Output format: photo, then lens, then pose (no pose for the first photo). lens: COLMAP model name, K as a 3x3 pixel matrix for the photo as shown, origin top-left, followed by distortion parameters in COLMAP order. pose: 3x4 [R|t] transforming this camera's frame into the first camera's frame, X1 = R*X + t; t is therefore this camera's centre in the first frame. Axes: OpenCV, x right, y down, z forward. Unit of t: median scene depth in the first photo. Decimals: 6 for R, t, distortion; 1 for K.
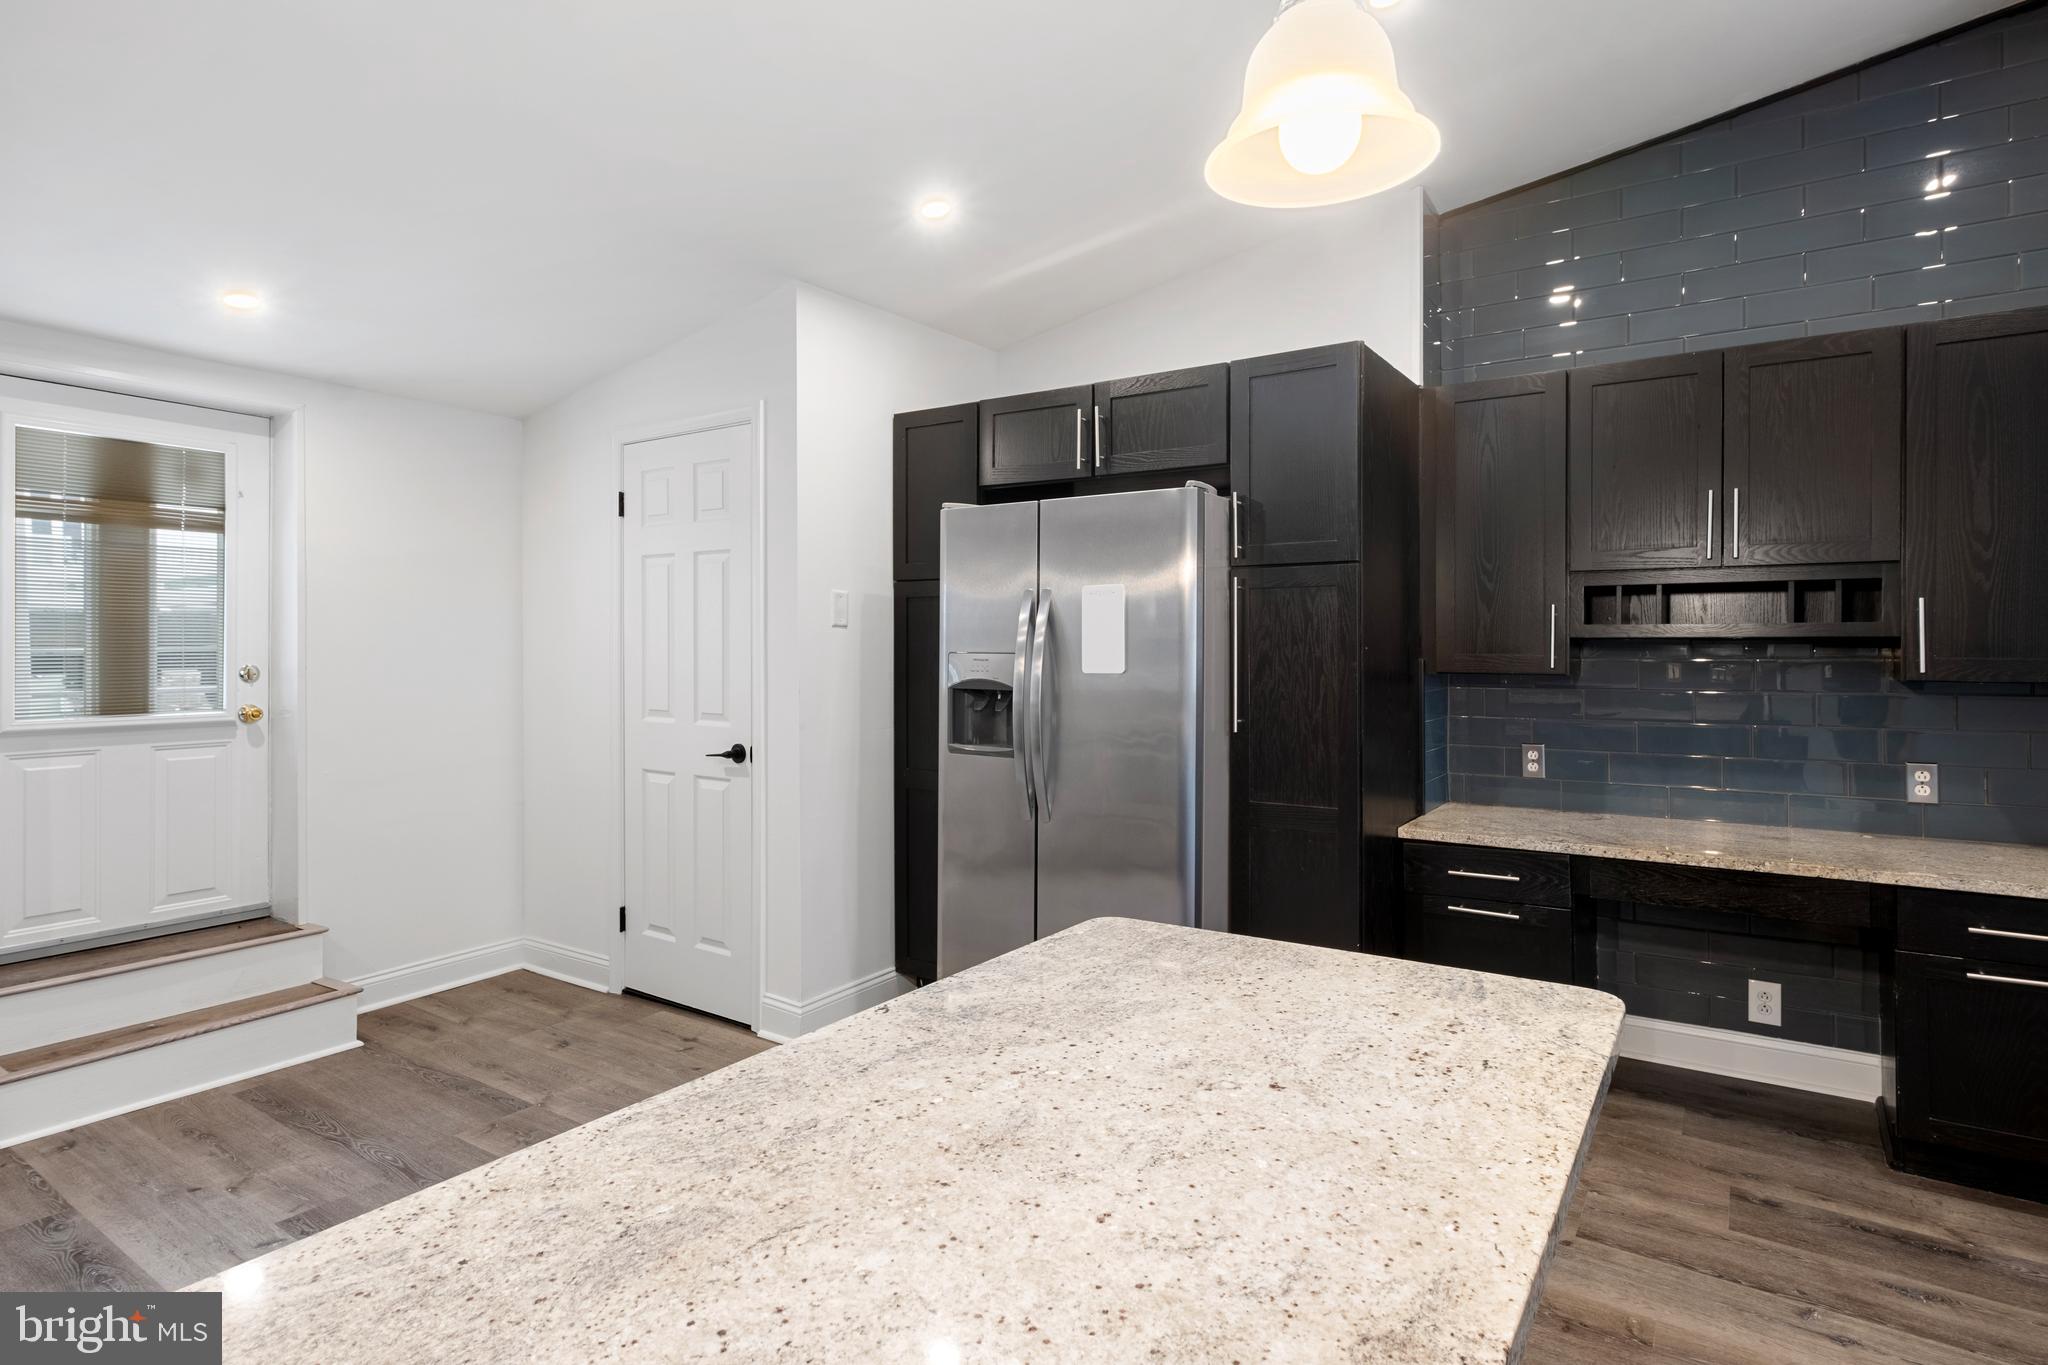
lens RADIAL K [[1066.5, 0, 1029.2], [0, 1066.5, 647.6], [0, 0, 1]] dist [0.000421, 0.004583]
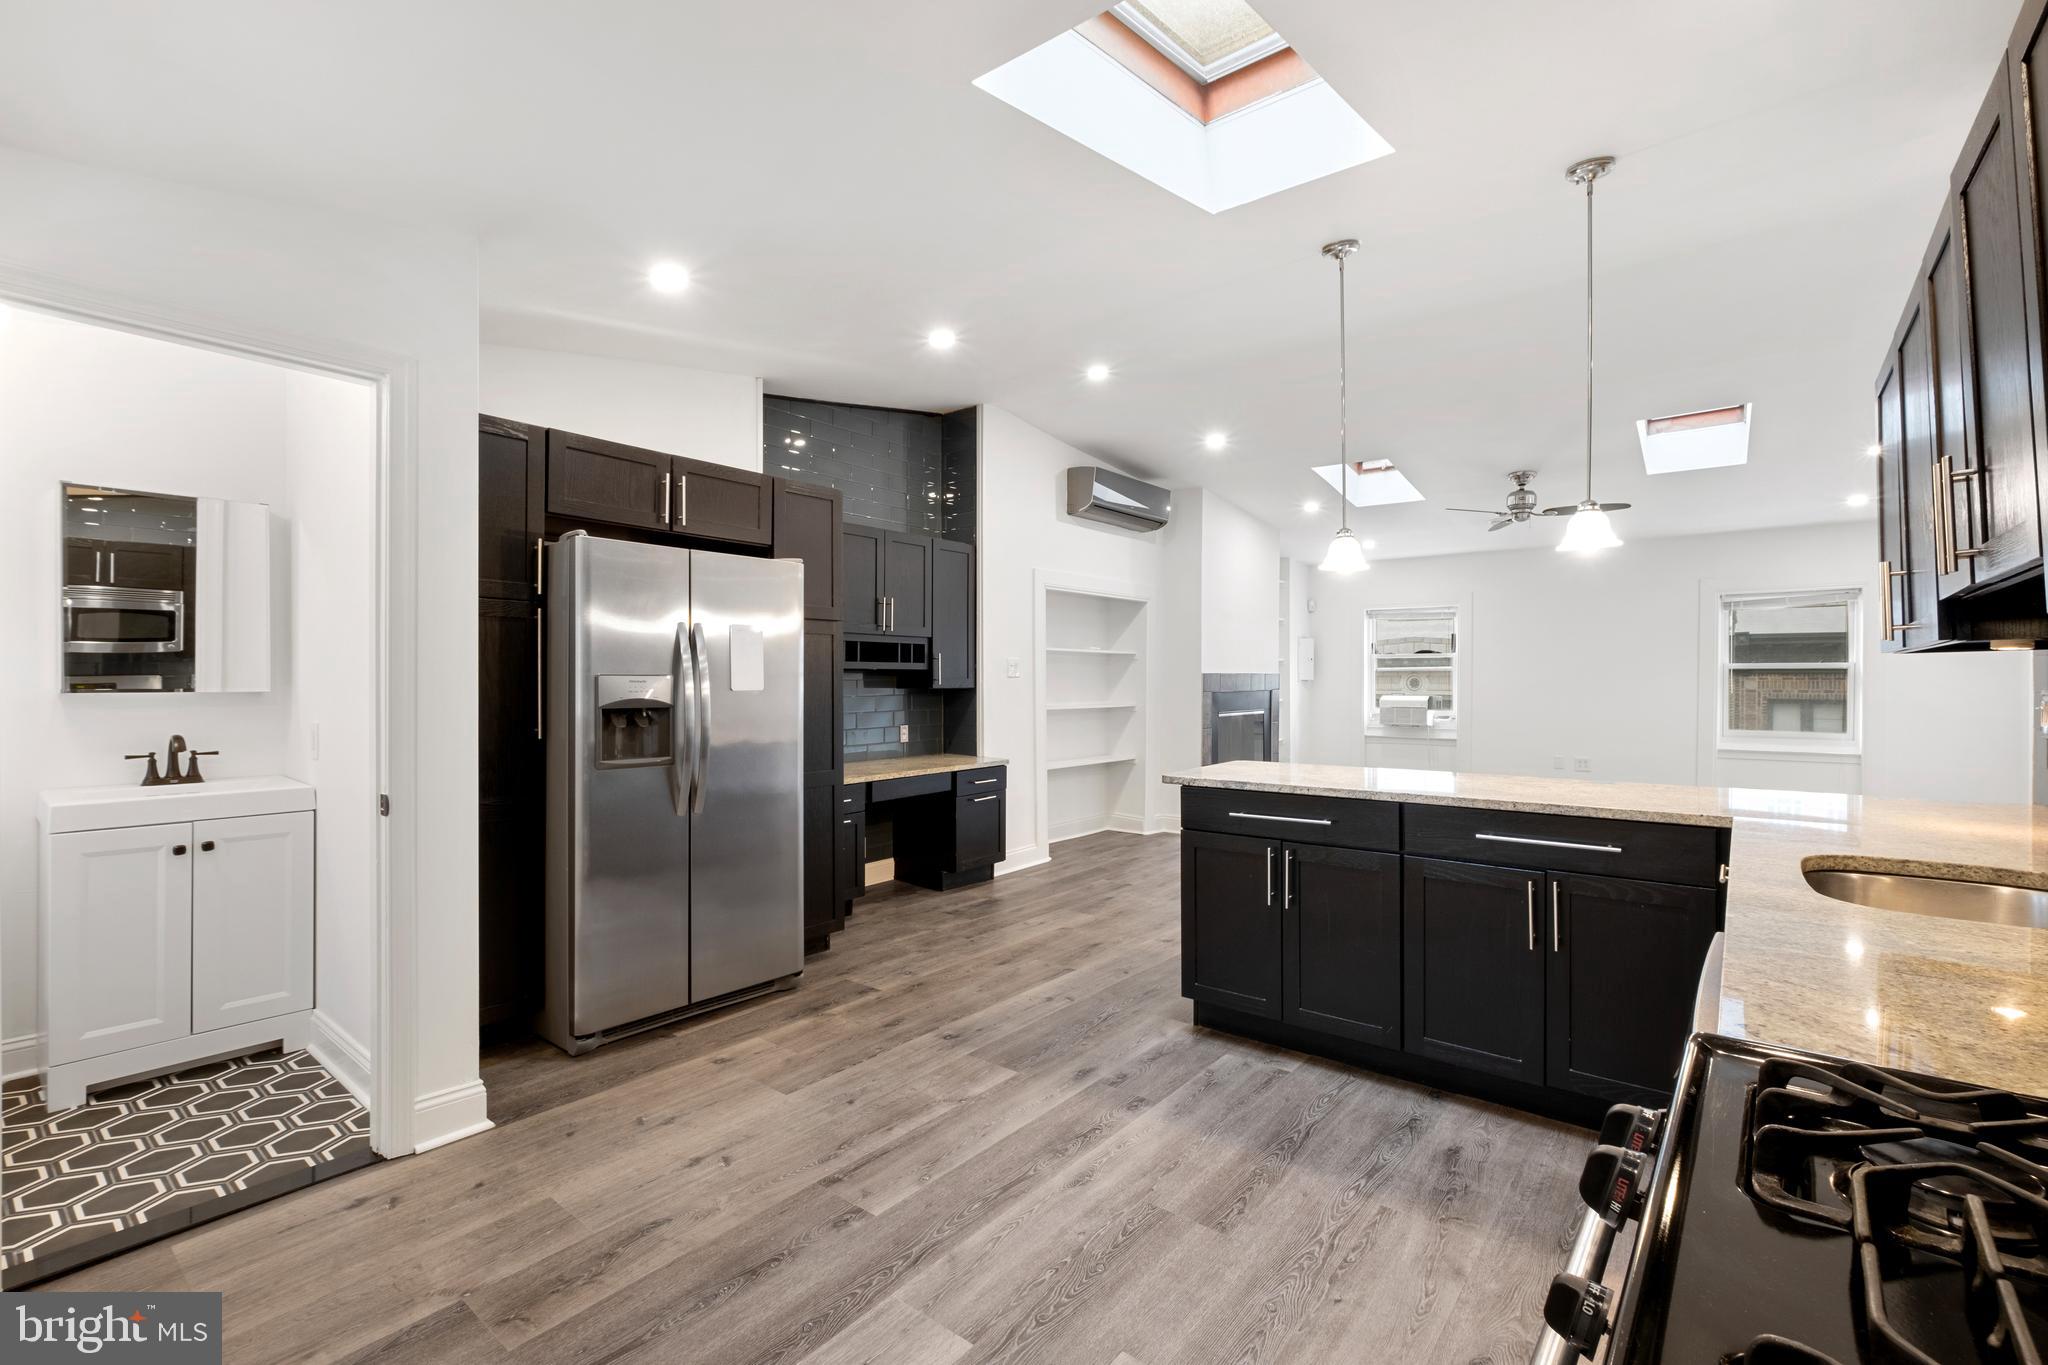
lens RADIAL K [[903.3, 0, 1041.2], [0, 903.3, 684.5], [0, 0, 1]] dist [-0.000484, -0.000863]
pose [[0.043554, -0.002671, 0.999047, -1.111460], [0.006032, 0.999979, 0.002411, 0.017783], [-0.999033, 0.005921, 0.043569, 0.615169]]
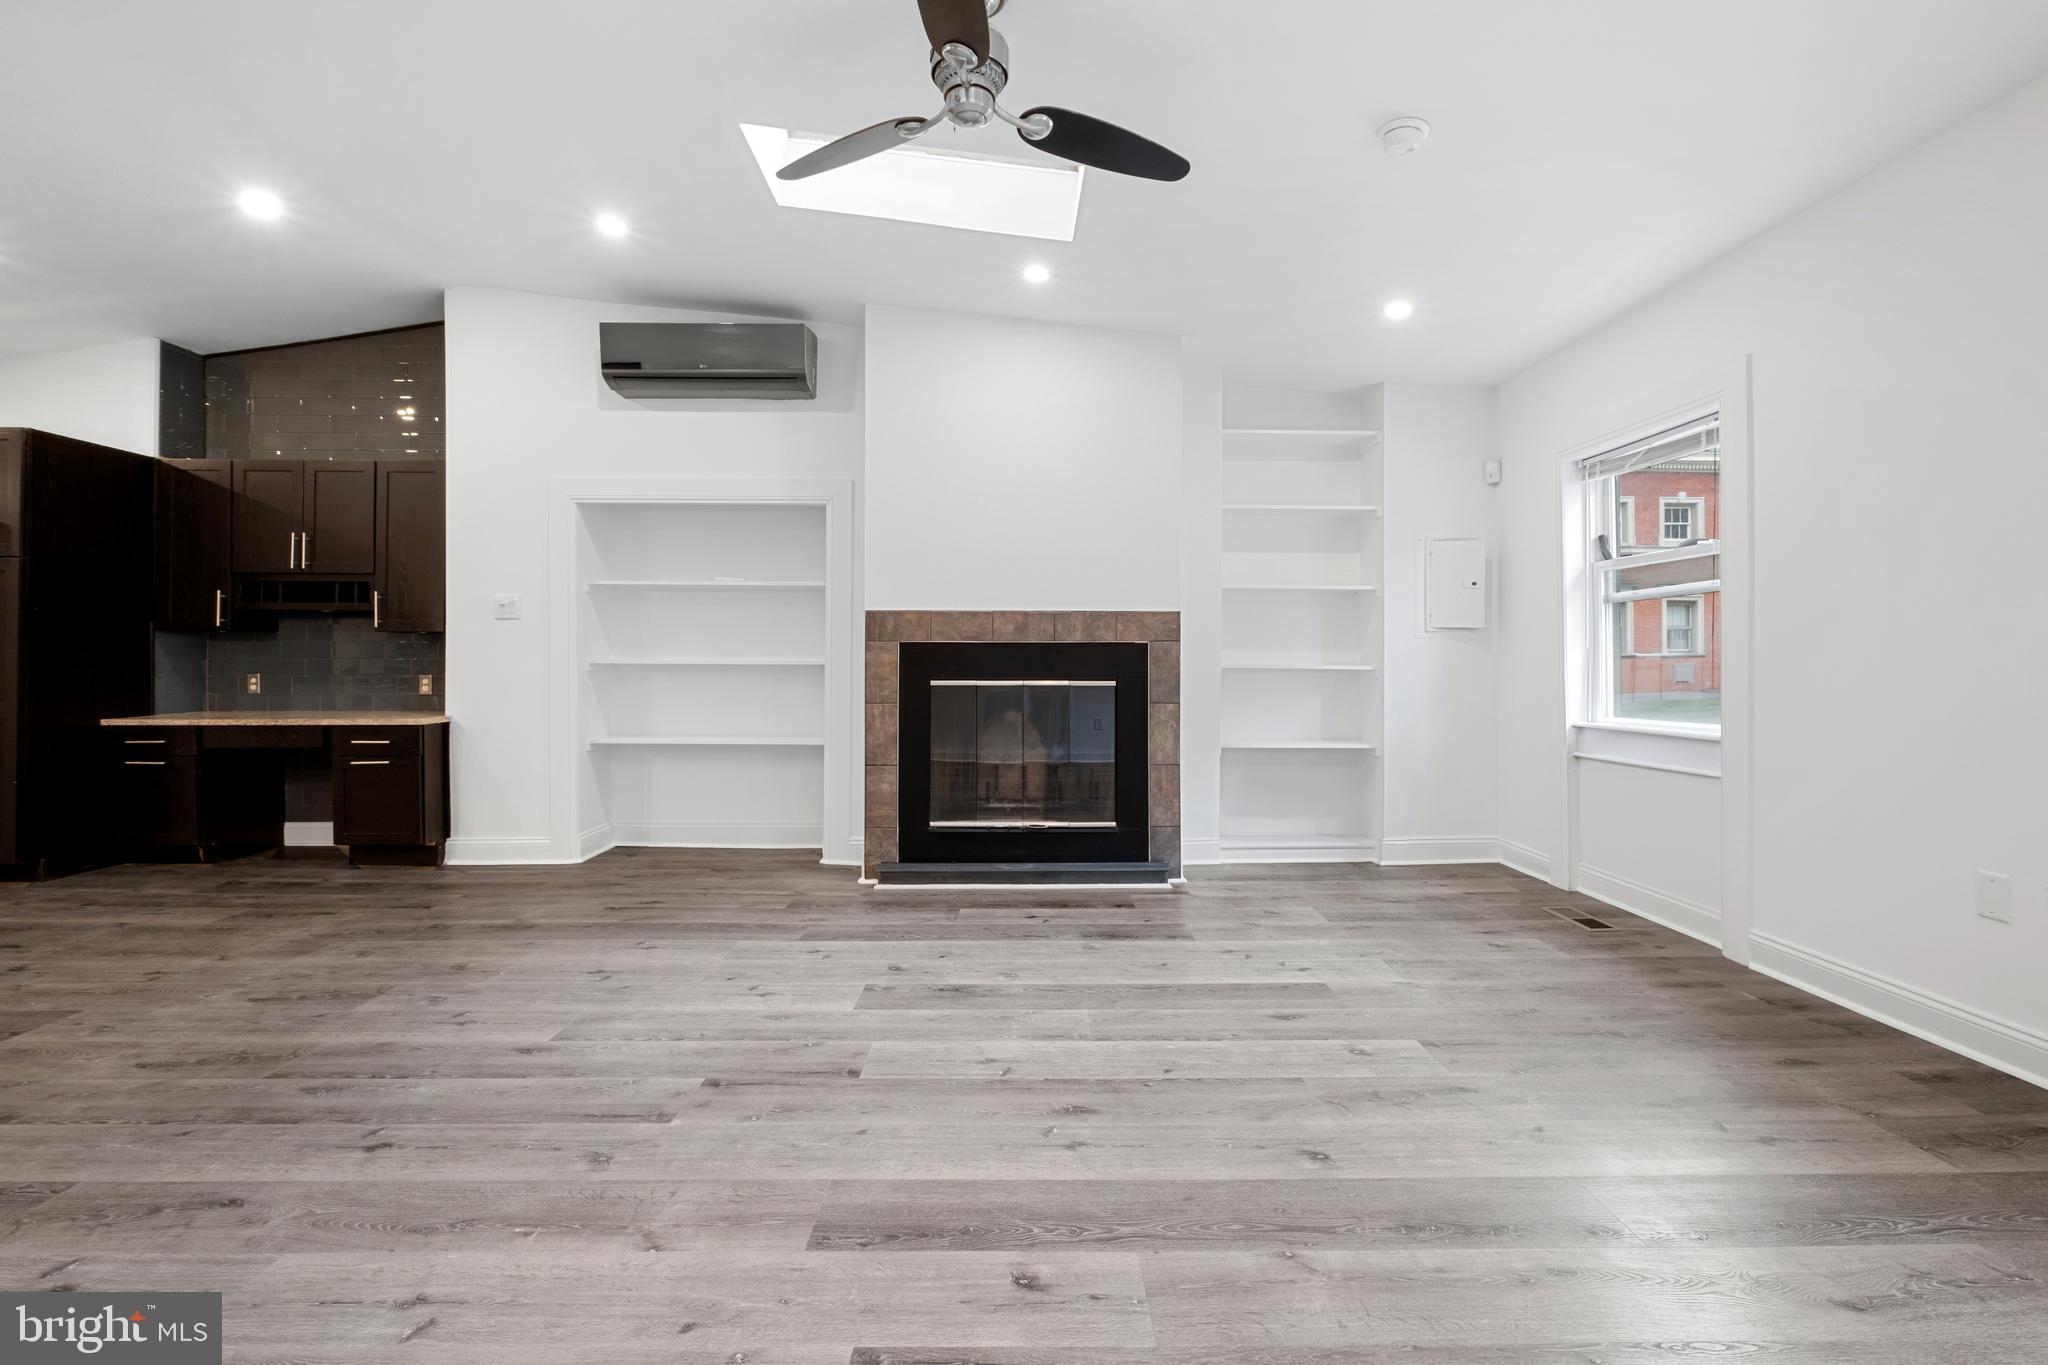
lens RADIAL K [[903.3, 0, 1022.9], [0, 903.3, 650.7], [0, 0, 1]] dist [-0.000484, -0.000863]
pose [[0.812943, 0.013555, 0.582186, 0.769792], [-0.003004, 0.999813, -0.019084, 0.092314], [-0.582336, 0.013765, 0.812832, -1.115339]]
